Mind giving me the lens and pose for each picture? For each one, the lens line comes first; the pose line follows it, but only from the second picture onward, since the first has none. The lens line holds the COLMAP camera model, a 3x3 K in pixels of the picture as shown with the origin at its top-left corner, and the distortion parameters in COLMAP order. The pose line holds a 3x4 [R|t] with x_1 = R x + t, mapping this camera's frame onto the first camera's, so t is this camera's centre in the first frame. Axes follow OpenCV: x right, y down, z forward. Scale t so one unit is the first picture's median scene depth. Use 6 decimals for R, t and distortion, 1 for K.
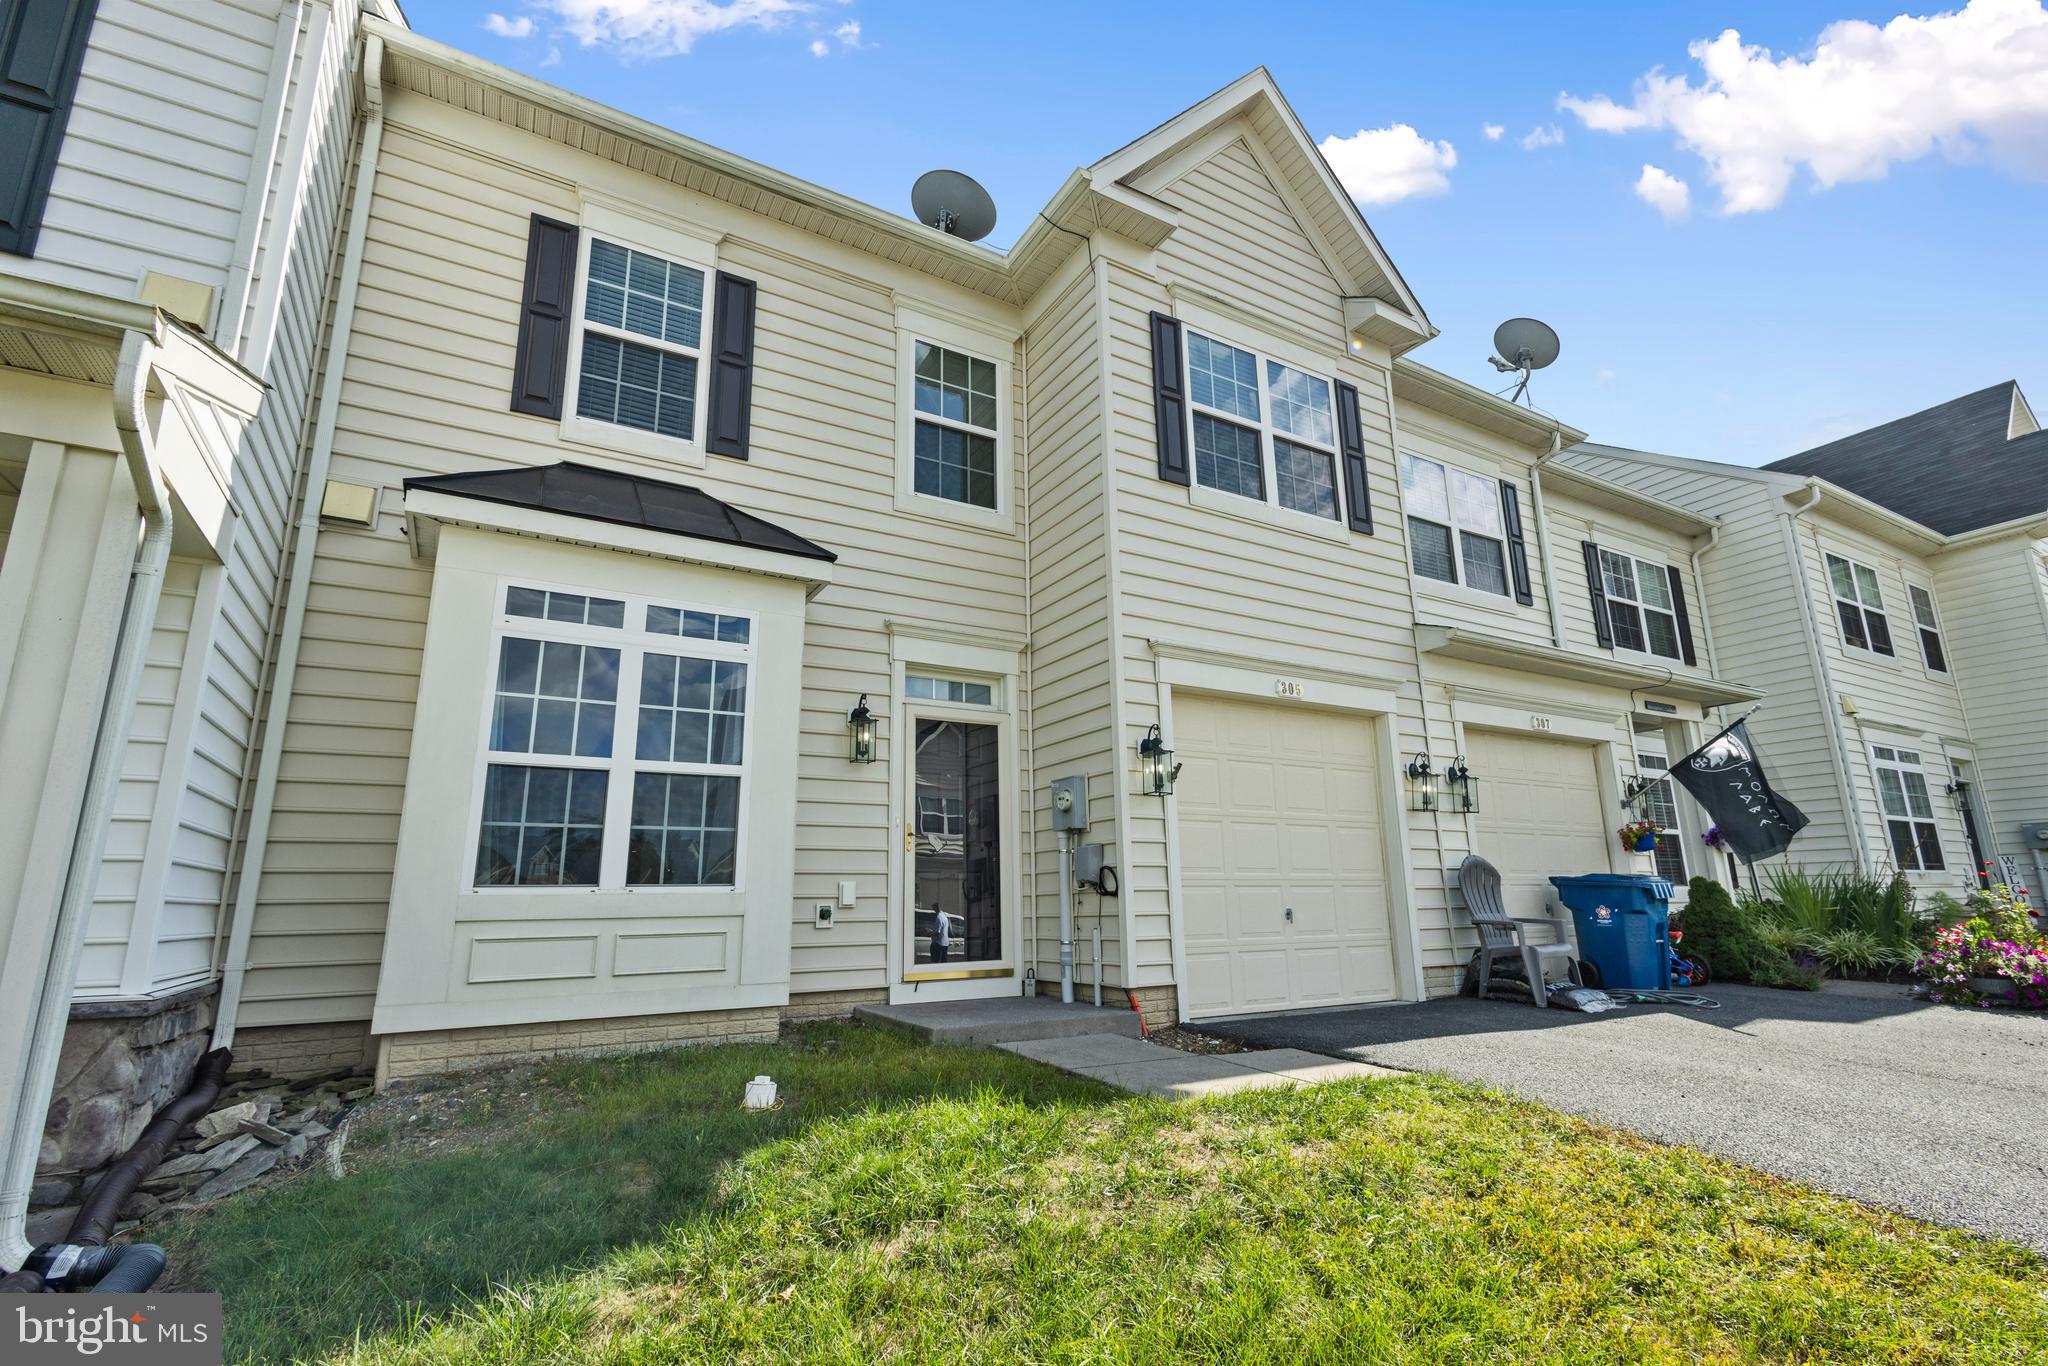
lens RADIAL K [[946.4, 0, 1029.1], [0, 946.4, 683.9], [0, 0, 1]] dist [0.005962, -0.000018]
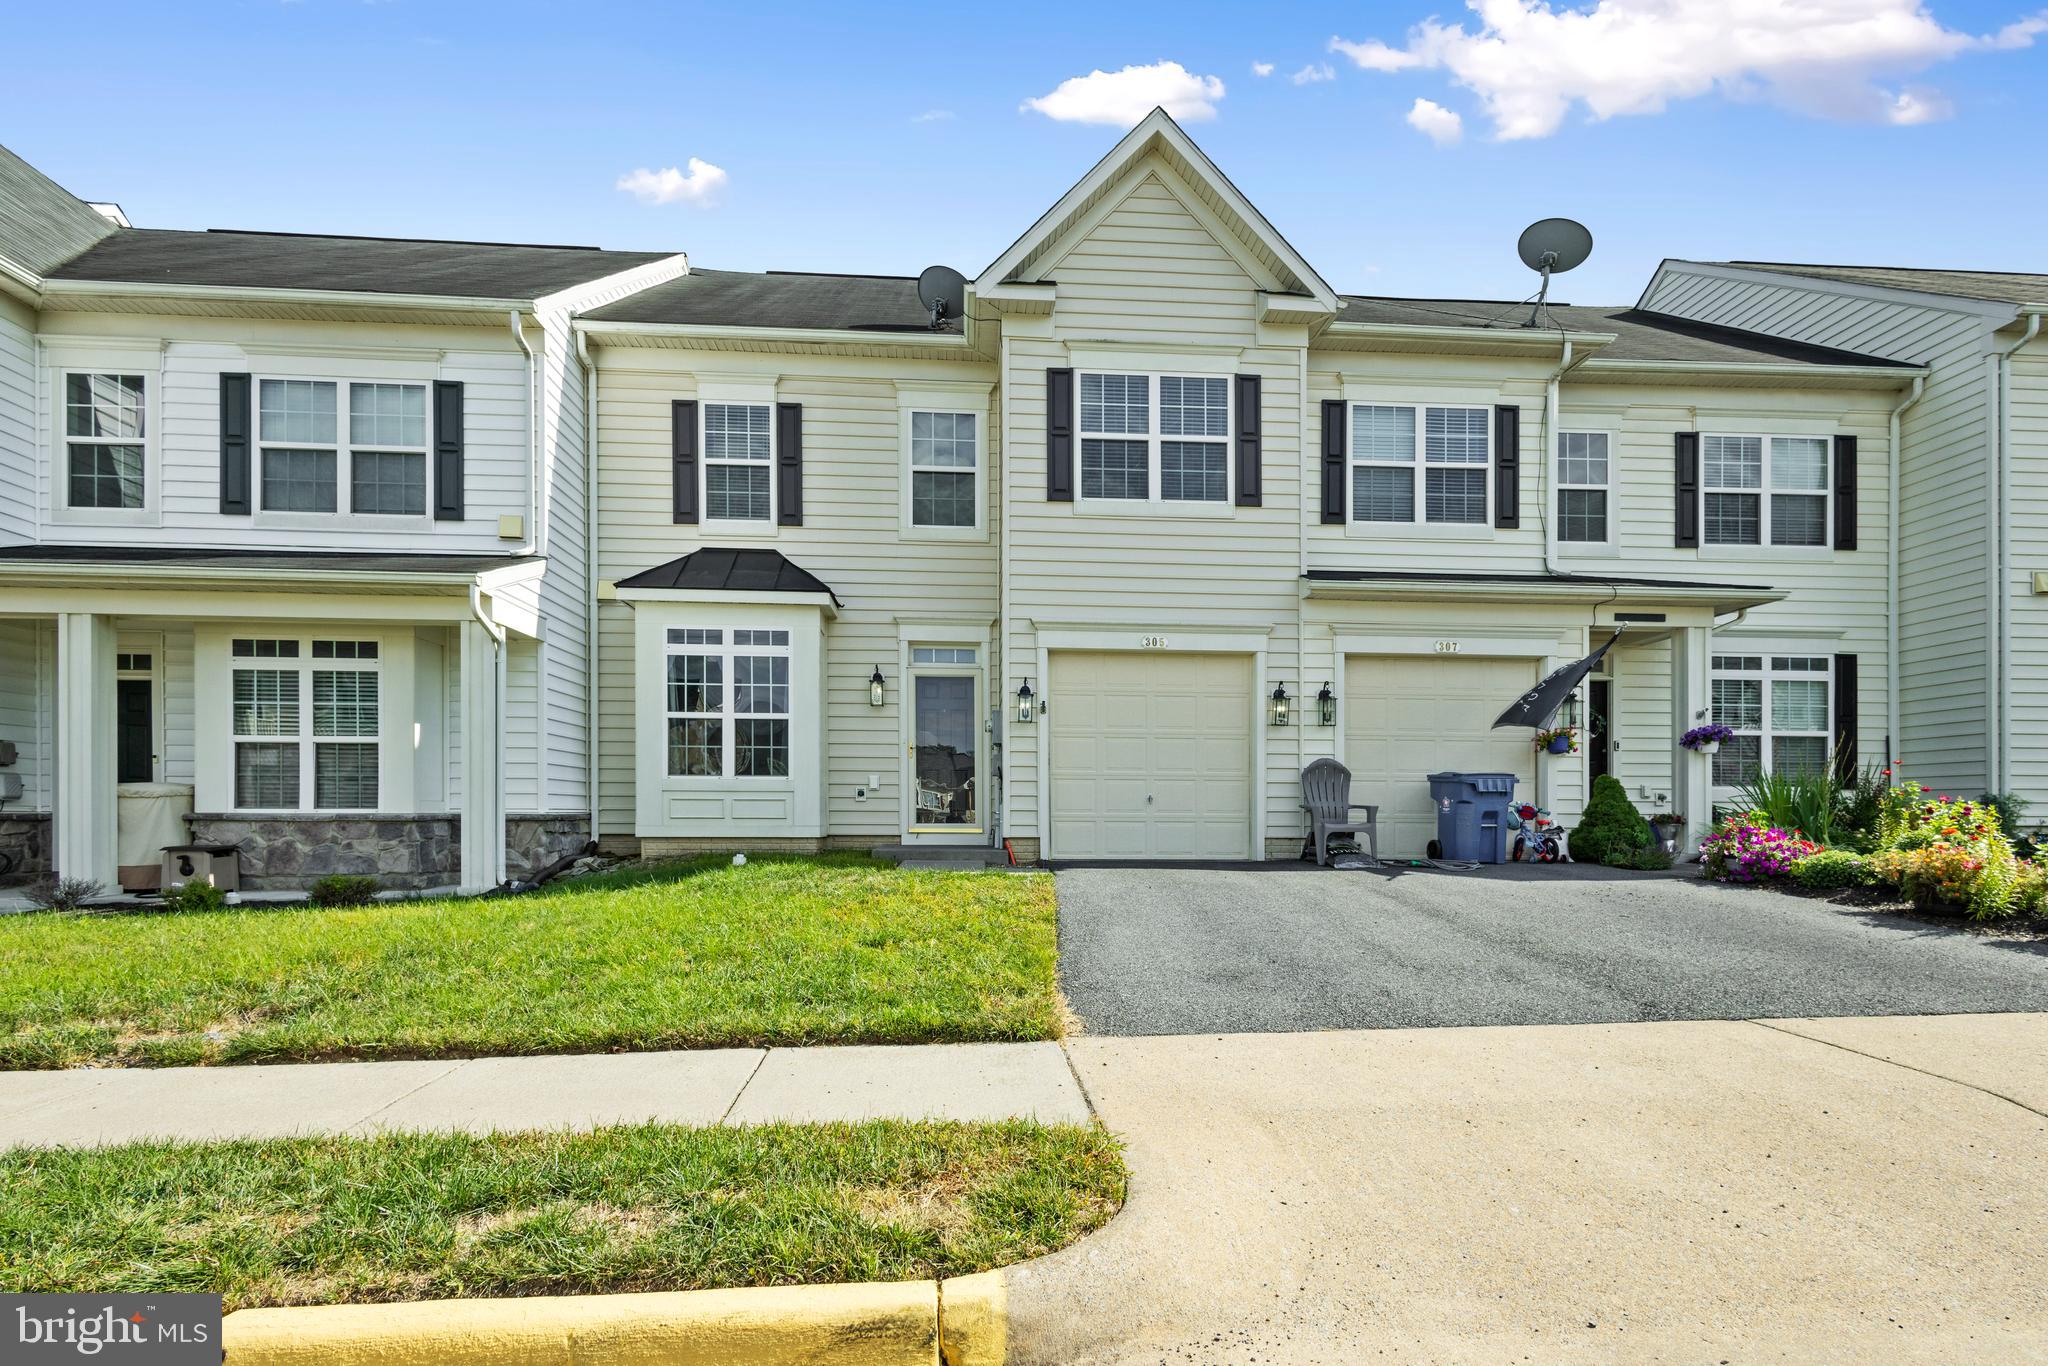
lens RADIAL K [[990.9, 0, 1021.8], [0, 990.9, 830.2], [0, 0, 1]] dist [0.004267, 0.000185]
pose [[0.897261, 0.026623, -0.440697, 0.813439], [0.082940, 0.970244, 0.227480, -0.080577], [0.433640, -0.240661, 0.868354, -0.461995]]
